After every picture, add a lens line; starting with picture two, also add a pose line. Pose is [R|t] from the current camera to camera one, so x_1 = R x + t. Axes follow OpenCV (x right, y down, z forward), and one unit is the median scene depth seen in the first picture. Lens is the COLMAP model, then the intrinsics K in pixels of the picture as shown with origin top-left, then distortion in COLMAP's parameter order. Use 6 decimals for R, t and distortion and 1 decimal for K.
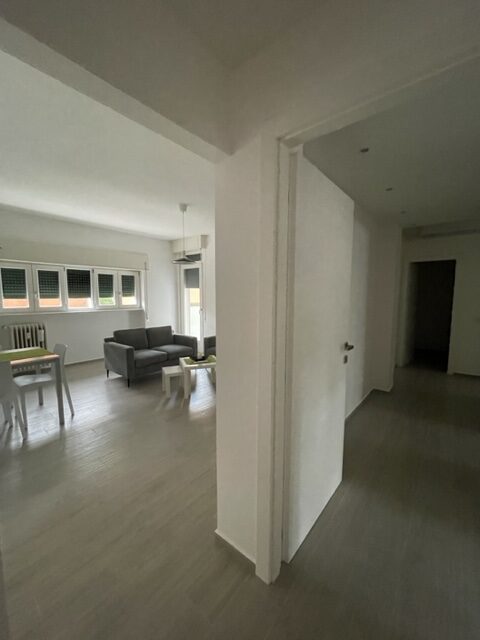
lens RADIAL K [[258.6, 0, 238.3], [0, 258.6, 322.8], [0, 0, 1]] dist [0.000924, 0.000116]
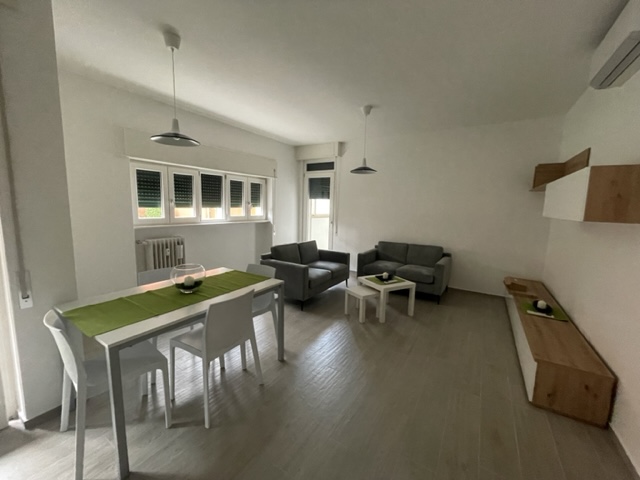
lens RADIAL K [[258.6, 0, 320.8], [0, 258.6, 237.2], [0, 0, 1]] dist [0.000924, 0.000116]
pose [[0.990789, 0.004306, 0.135350, -0.353267], [-0.005853, 0.999922, 0.011035, -0.008546], [-0.135292, -0.011725, 0.990736, 0.090770]]
